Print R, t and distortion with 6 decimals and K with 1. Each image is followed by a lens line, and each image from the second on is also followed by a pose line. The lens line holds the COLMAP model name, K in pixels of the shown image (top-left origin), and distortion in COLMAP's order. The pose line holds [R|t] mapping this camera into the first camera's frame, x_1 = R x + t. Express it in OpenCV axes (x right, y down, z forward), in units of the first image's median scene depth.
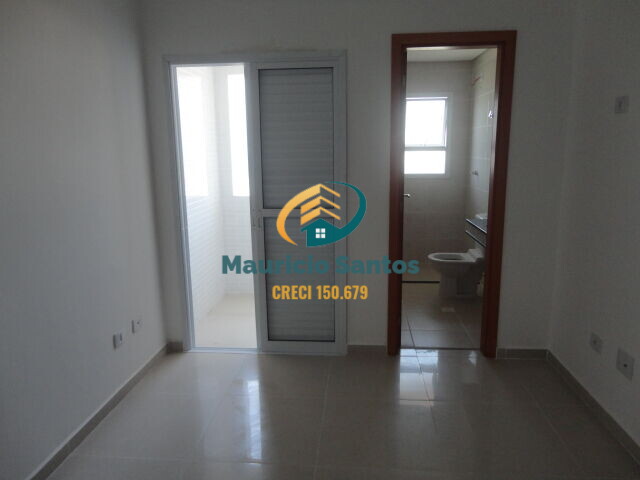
lens RADIAL K [[470.0, 0, 321.7], [0, 470.0, 239.6], [0, 0, 1]] dist [0.008133, -0.005987]
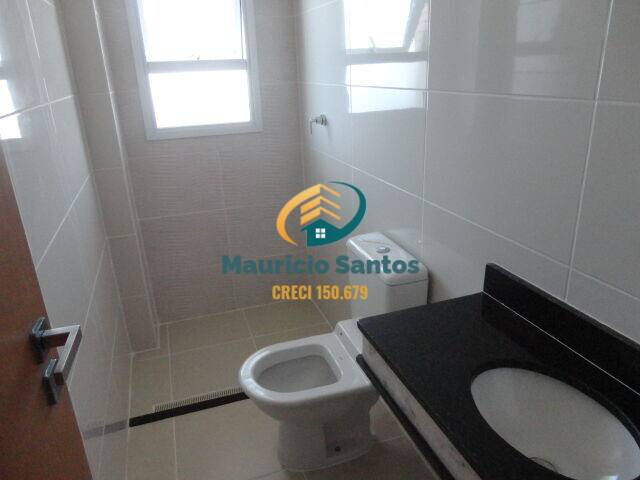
lens RADIAL K [[470.0, 0, 318.3], [0, 470.0, 238.8], [0, 0, 1]] dist [0.008133, -0.005987]
pose [[0.919593, -0.162137, 0.357855, 0.148384], [0.103543, 0.978687, 0.177346, -0.110033], [-0.378982, -0.126032, 0.916781, 0.578227]]
